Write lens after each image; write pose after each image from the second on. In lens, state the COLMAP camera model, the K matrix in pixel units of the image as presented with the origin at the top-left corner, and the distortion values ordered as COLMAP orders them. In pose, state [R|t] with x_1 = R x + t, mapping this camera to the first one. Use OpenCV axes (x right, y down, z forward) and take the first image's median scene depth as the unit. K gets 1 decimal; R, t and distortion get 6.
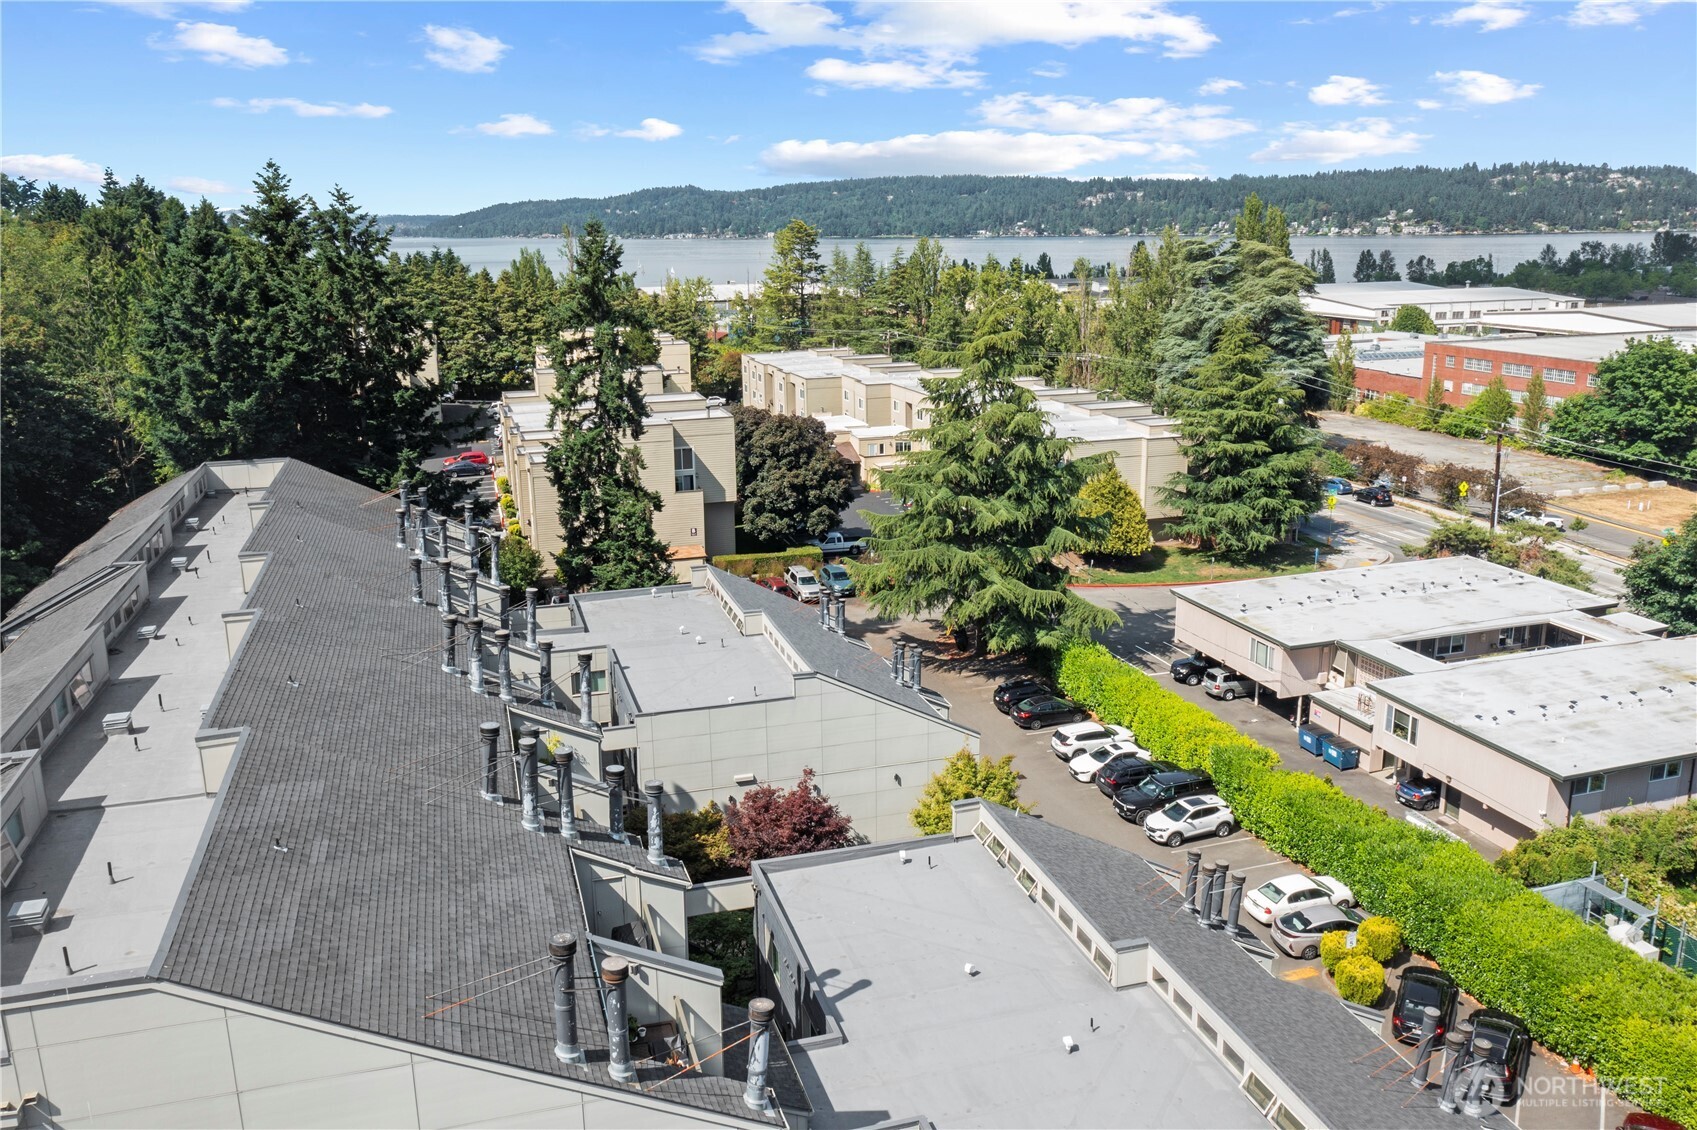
lens RADIAL K [[1329.4, 0, 837.0], [0, 1329.4, 560.2], [0, 0, 1]] dist [-0.022535, 0.000986]
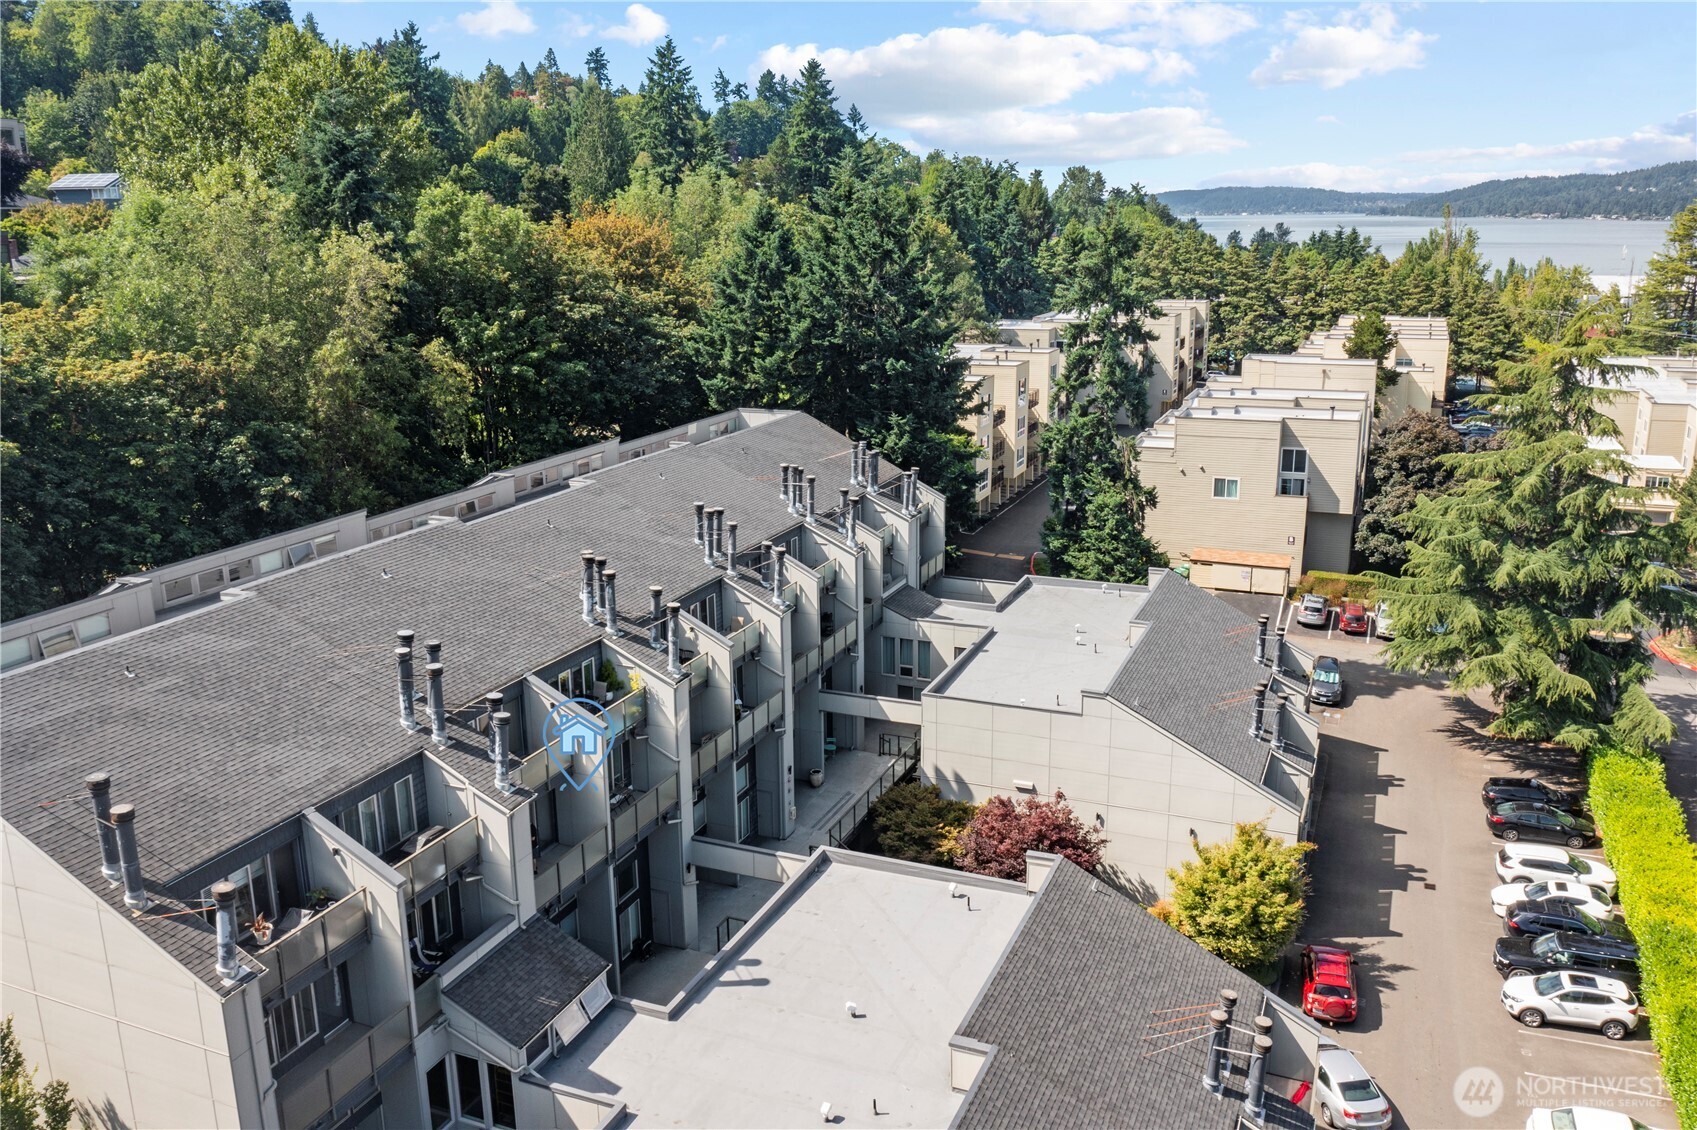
lens RADIAL K [[1329.4, 0, 837.0], [0, 1329.4, 560.2], [0, 0, 1]] dist [-0.022535, 0.000986]
pose [[0.772781, 0.163269, -0.613313, 0.282819], [-0.153648, 0.985727, 0.068810, -0.030151], [0.615794, 0.041059, 0.786837, 0.113040]]
